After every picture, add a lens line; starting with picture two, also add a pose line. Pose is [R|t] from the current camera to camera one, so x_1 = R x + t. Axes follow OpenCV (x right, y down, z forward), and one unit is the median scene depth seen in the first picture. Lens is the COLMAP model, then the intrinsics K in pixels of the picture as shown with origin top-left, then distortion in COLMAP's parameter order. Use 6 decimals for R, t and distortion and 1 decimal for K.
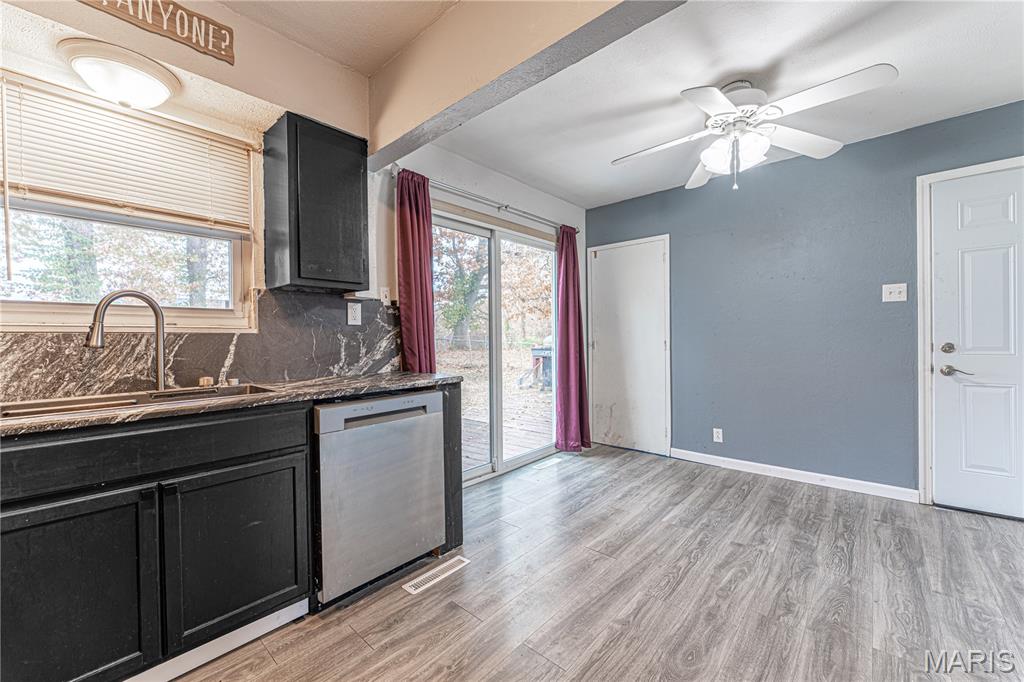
lens RADIAL K [[406.3, 0, 512.0], [0, 406.3, 341.0], [0, 0, 1]] dist [-0.000290, -0.000261]
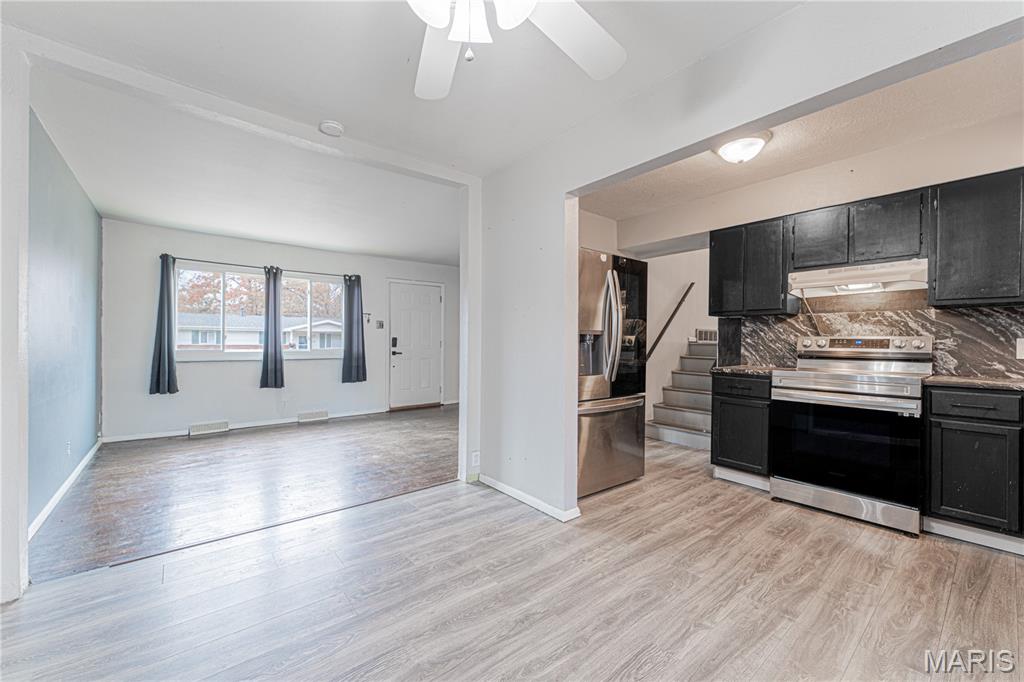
lens RADIAL K [[403.8, 0, 512.0], [0, 403.8, 341.0], [0, 0, 1]] dist [0.001706, -0.000251]
pose [[-0.988107, 0.007304, 0.153592, 0.522636], [0.008034, 0.999959, 0.004134, -0.025399], [-0.153556, 0.005319, -0.988126, 1.863299]]
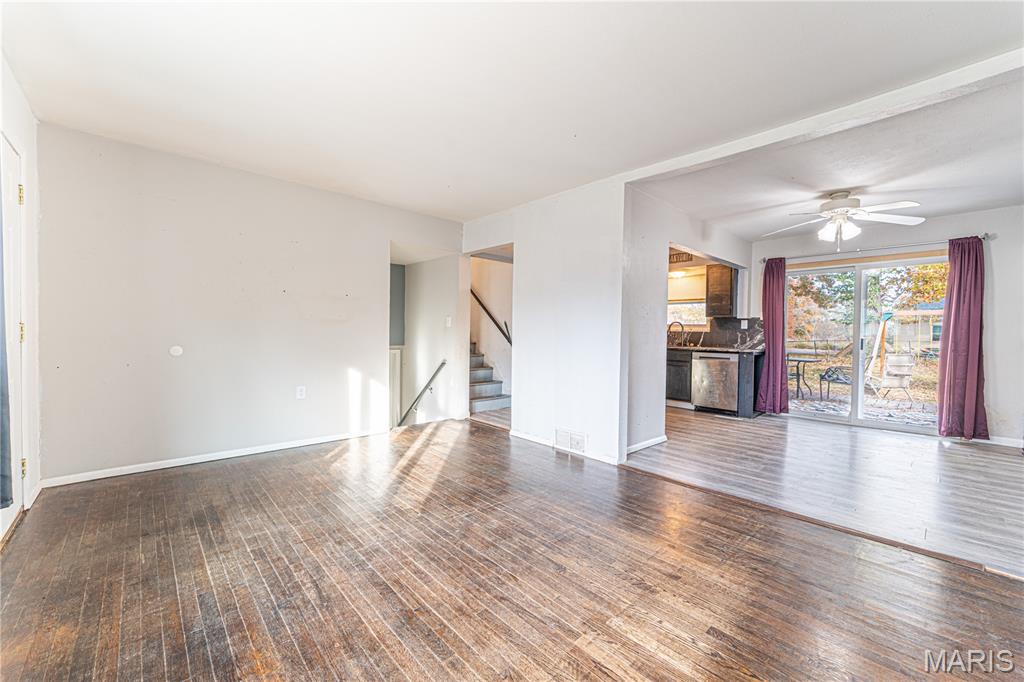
lens RADIAL K [[406.3, 0, 512.0], [0, 406.3, 341.0], [0, 0, 1]] dist [-0.000290, -0.000261]
pose [[-0.093675, 0.033080, -0.995053, 3.011812], [-0.019630, 0.999192, 0.035065, -0.031700], [0.995409, 0.022817, -0.092950, -0.271643]]
